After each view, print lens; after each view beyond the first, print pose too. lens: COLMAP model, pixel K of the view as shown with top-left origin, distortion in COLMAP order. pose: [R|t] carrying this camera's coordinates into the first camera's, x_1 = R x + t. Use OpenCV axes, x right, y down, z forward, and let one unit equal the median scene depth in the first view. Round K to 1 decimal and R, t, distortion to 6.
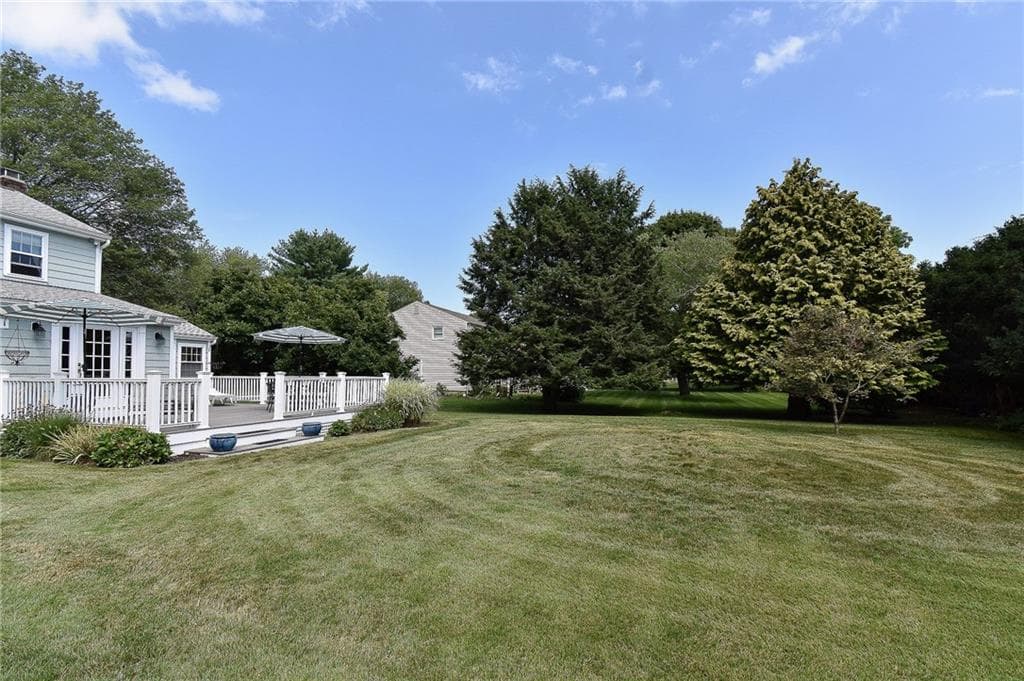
lens RADIAL K [[453.1, 0, 518.2], [0, 453.1, 358.7], [0, 0, 1]] dist [0.022497, -0.017932]
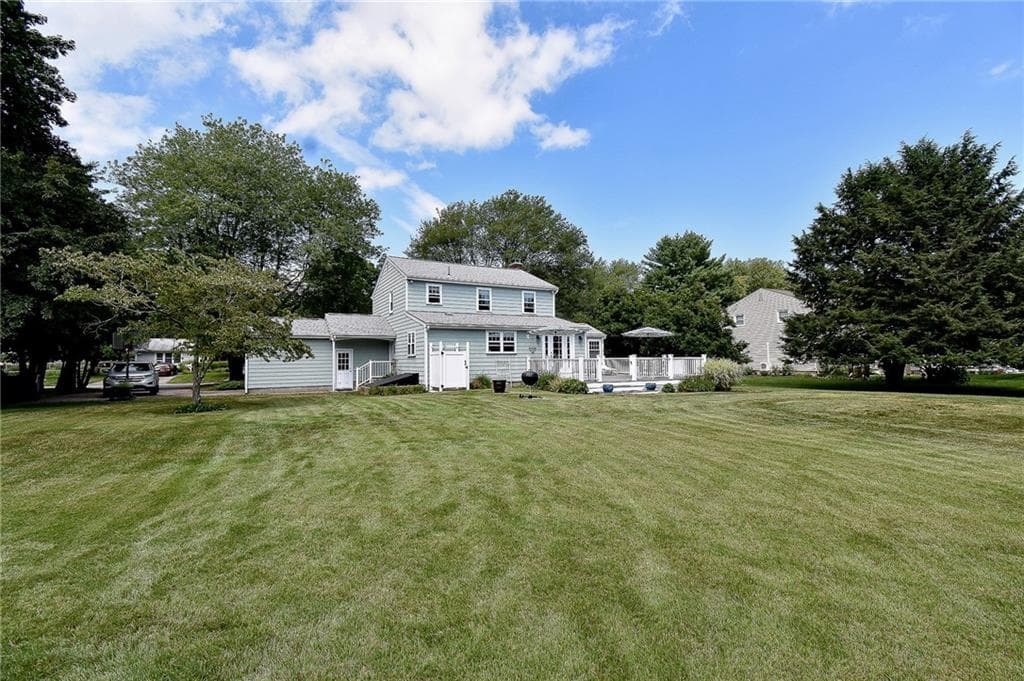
lens RADIAL K [[453.1, 0, 518.2], [0, 453.1, 358.7], [0, 0, 1]] dist [0.022497, -0.017932]
pose [[0.705703, -0.010366, -0.708432, 0.285943], [0.036858, 0.999076, 0.022097, -0.008309], [0.707548, -0.041705, 0.705434, -0.400930]]
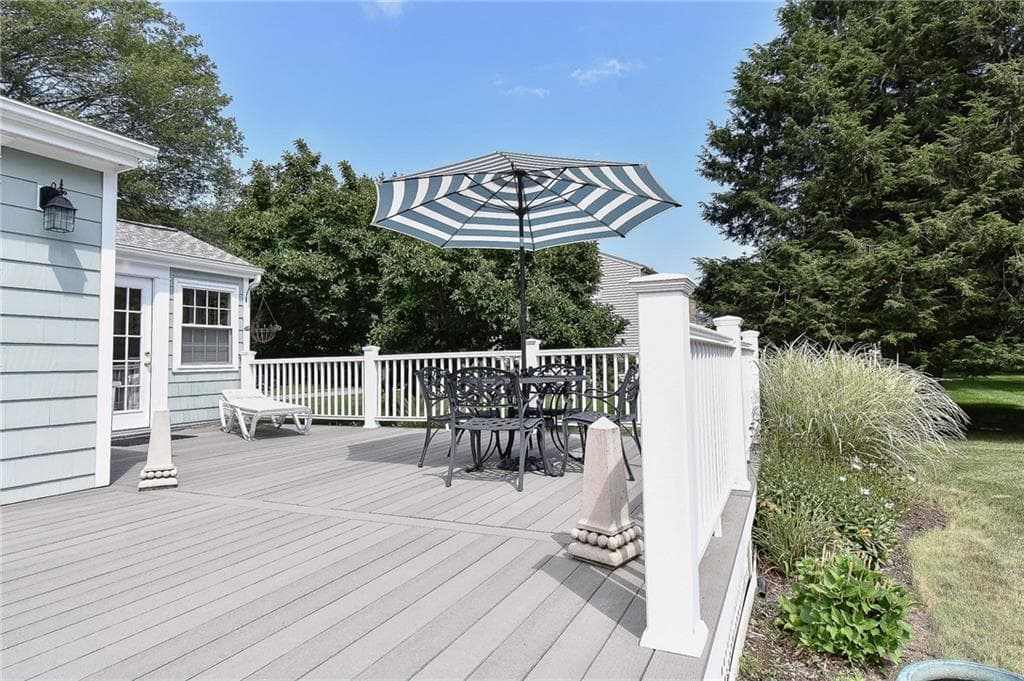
lens RADIAL K [[525.6, 0, 511.4], [0, 525.6, 322.6], [0, 0, 1]] dist [-0.058500, -0.000270]
pose [[0.987378, -0.043598, -0.152264, -0.359557], [0.037685, 0.998427, -0.041507, 0.032476], [0.153834, 0.035245, 0.987468, 0.561482]]
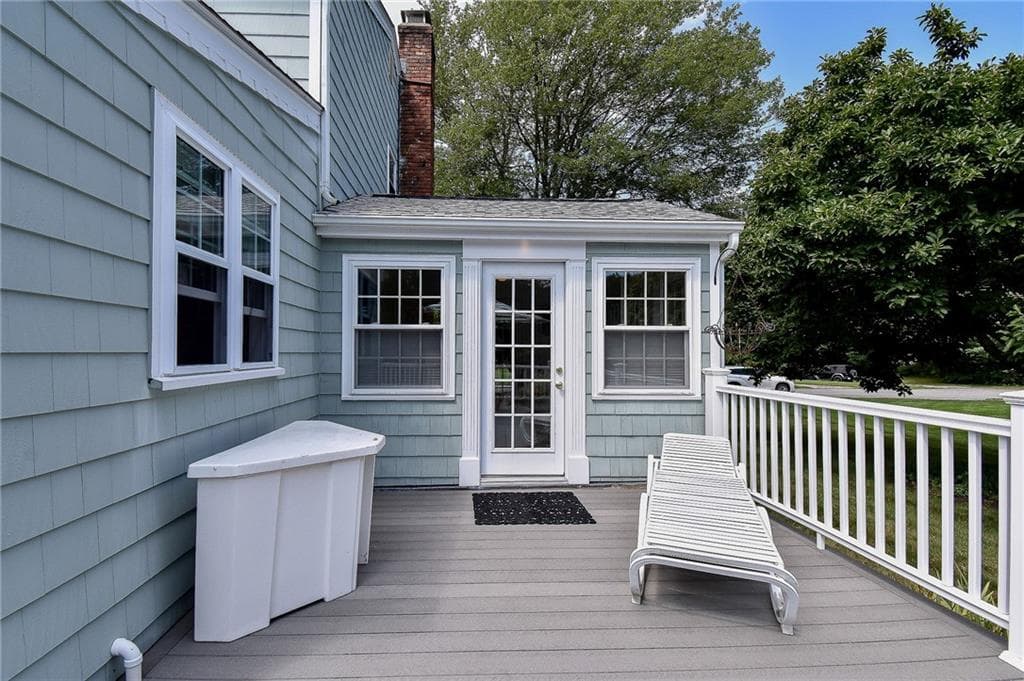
lens RADIAL K [[474.6, 0, 510.5], [0, 474.6, 364.5], [0, 0, 1]] dist [0.025619, -0.027315]
pose [[0.339716, -0.005961, -0.940509, -0.468289], [0.027336, 0.999620, 0.003539, 0.024055], [0.940131, -0.026912, 0.339750, 0.803588]]
